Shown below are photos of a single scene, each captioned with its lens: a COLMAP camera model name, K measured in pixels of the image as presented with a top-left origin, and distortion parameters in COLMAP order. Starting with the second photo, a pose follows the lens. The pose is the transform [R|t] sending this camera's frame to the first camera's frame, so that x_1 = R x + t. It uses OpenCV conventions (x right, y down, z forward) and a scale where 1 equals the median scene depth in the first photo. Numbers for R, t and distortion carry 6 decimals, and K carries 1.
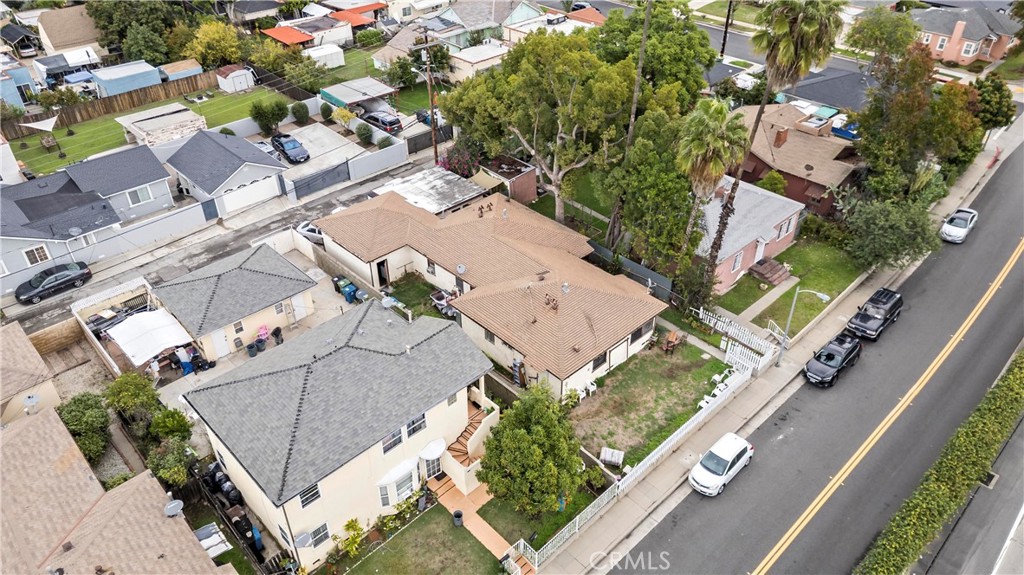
lens RADIAL K [[717.8, 0, 515.8], [0, 717.8, 283.9], [0, 0, 1]] dist [0.031045, -0.006208]
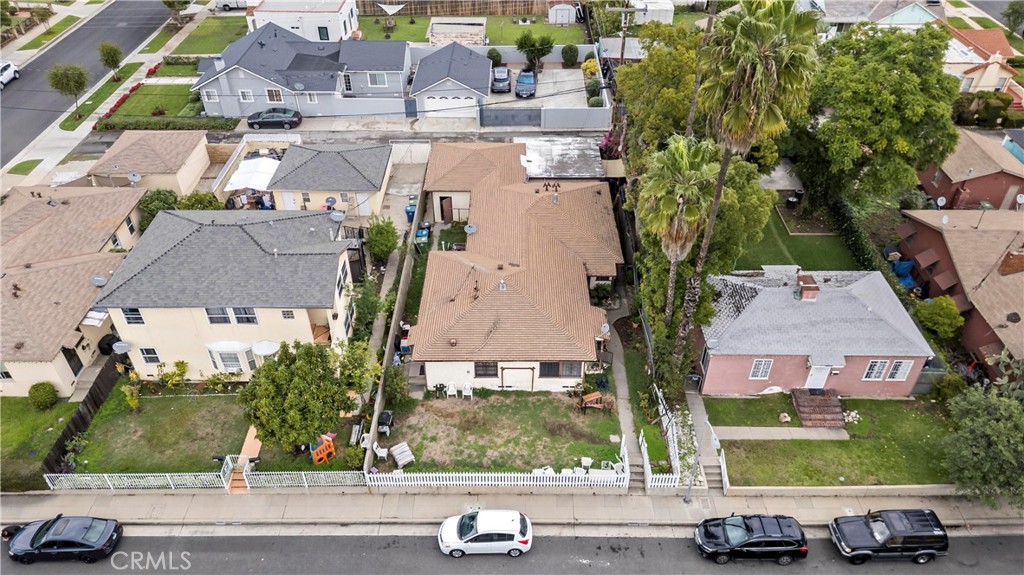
lens RADIAL K [[717.8, 0, 515.7], [0, 717.8, 289.9], [0, 0, 1]] dist [0.031045, -0.006208]
pose [[0.720412, 0.436514, -0.538945, 0.456425], [-0.406383, 0.895393, 0.182001, -0.128332], [0.562014, 0.087902, 0.822444, 0.203260]]
